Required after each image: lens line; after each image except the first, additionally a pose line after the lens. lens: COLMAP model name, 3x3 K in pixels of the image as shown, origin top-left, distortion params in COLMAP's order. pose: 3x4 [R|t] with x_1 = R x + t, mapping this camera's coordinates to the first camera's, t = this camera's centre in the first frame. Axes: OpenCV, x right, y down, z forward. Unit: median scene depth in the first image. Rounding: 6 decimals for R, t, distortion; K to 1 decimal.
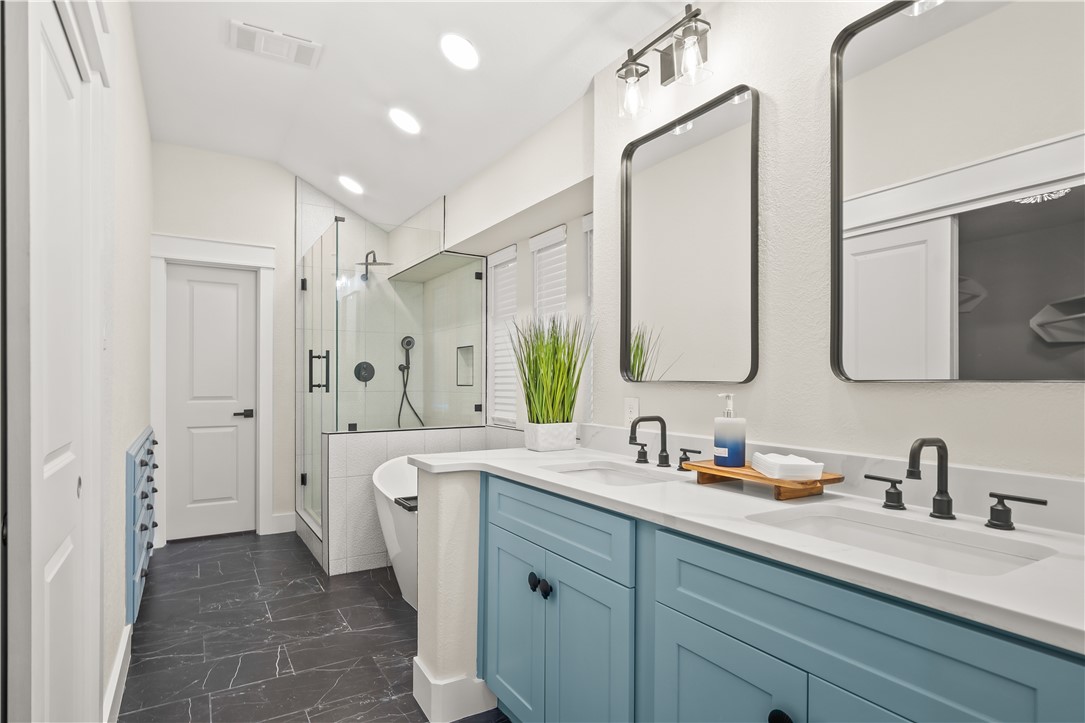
lens RADIAL K [[585.9, 0, 526.8], [0, 585.9, 376.1], [0, 0, 1]] dist [-0.008542, 0.004543]
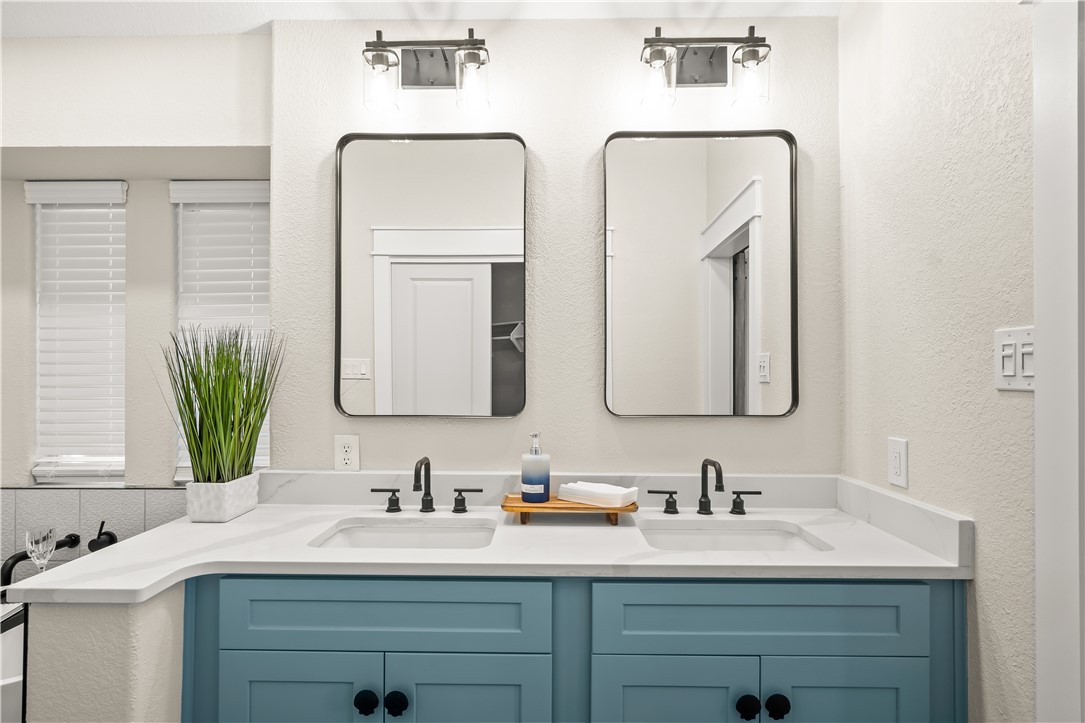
lens RADIAL K [[585.9, 0, 541.5], [0, 585.9, 365.7], [0, 0, 1]] dist [-0.008542, 0.004543]
pose [[0.516654, 0.008302, 0.856154, -0.372478], [-0.007125, 0.999960, -0.005397, -0.056131], [-0.856164, -0.003312, 0.516693, 0.303928]]
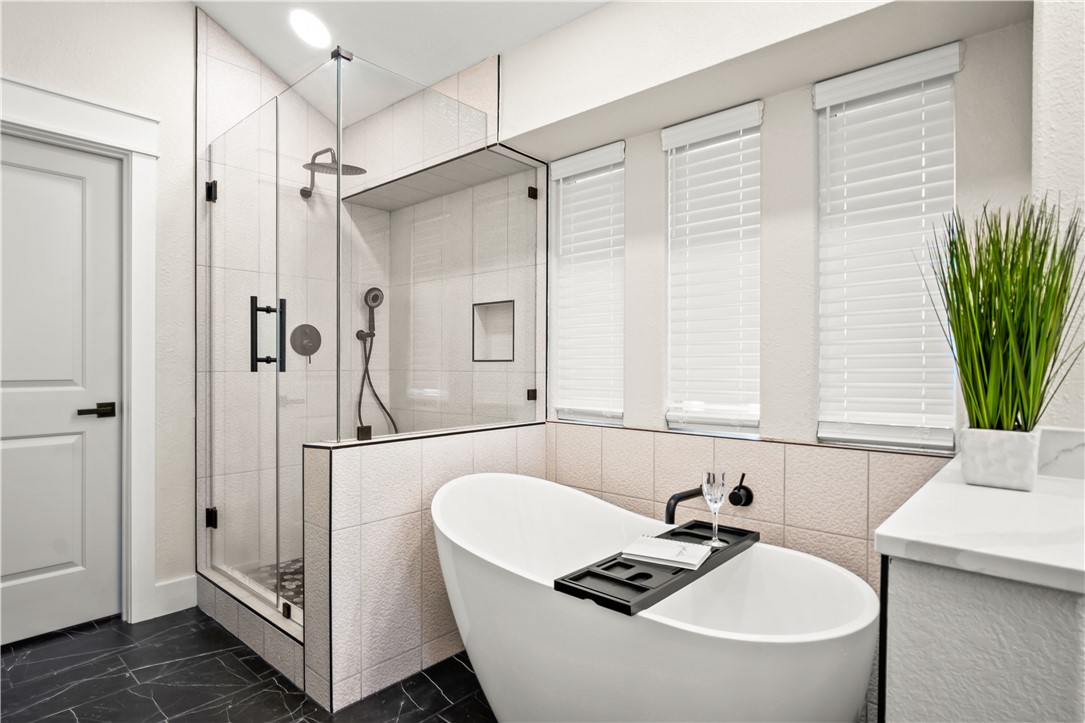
lens RADIAL K [[585.9, 0, 536.4], [0, 585.9, 361.2], [0, 0, 1]] dist [-0.008542, 0.004543]
pose [[0.953561, 0.001957, 0.301194, -0.484147], [-0.004013, 0.999973, 0.006207, 0.022949], [-0.301173, -0.007127, 0.953543, 0.655683]]
